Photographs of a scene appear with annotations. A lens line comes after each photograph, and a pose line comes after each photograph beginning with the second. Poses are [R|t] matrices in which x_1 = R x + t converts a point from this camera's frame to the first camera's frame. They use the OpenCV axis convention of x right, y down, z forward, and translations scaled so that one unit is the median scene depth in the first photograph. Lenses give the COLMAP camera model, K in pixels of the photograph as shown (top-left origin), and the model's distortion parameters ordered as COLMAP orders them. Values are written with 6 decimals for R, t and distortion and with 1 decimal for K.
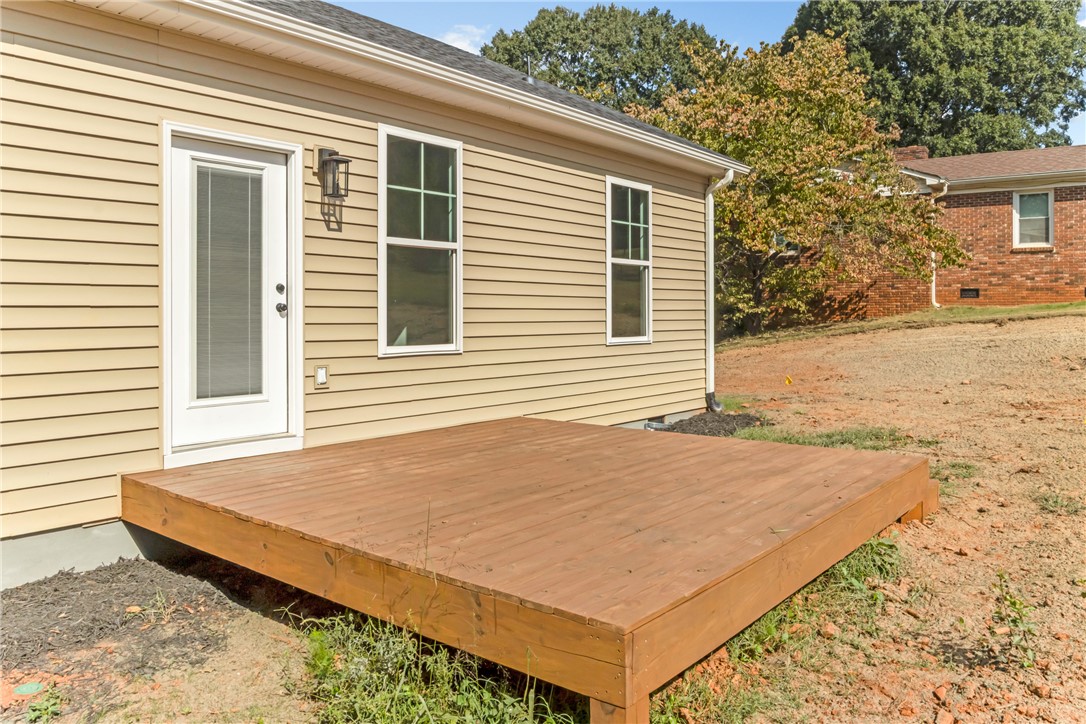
lens RADIAL K [[811.1, 0, 544.6], [0, 811.1, 363.3], [0, 0, 1]] dist [-0.049933, -0.001959]
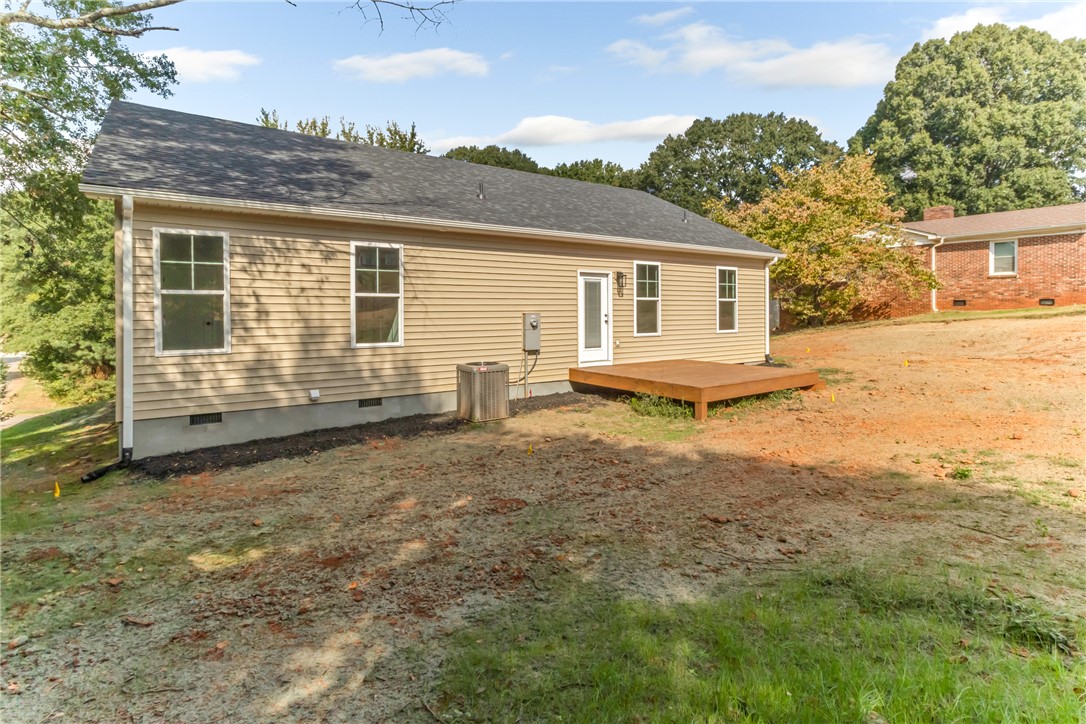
lens RADIAL K [[530.8, 0, 548.8], [0, 530.8, 314.2], [0, 0, 1]] dist [0.006140, 0.000429]
pose [[0.962219, -0.002553, -0.272265, 0.010168], [-0.012249, 0.998538, -0.052651, 0.005096], [0.272002, 0.053997, 0.960781, -0.314490]]
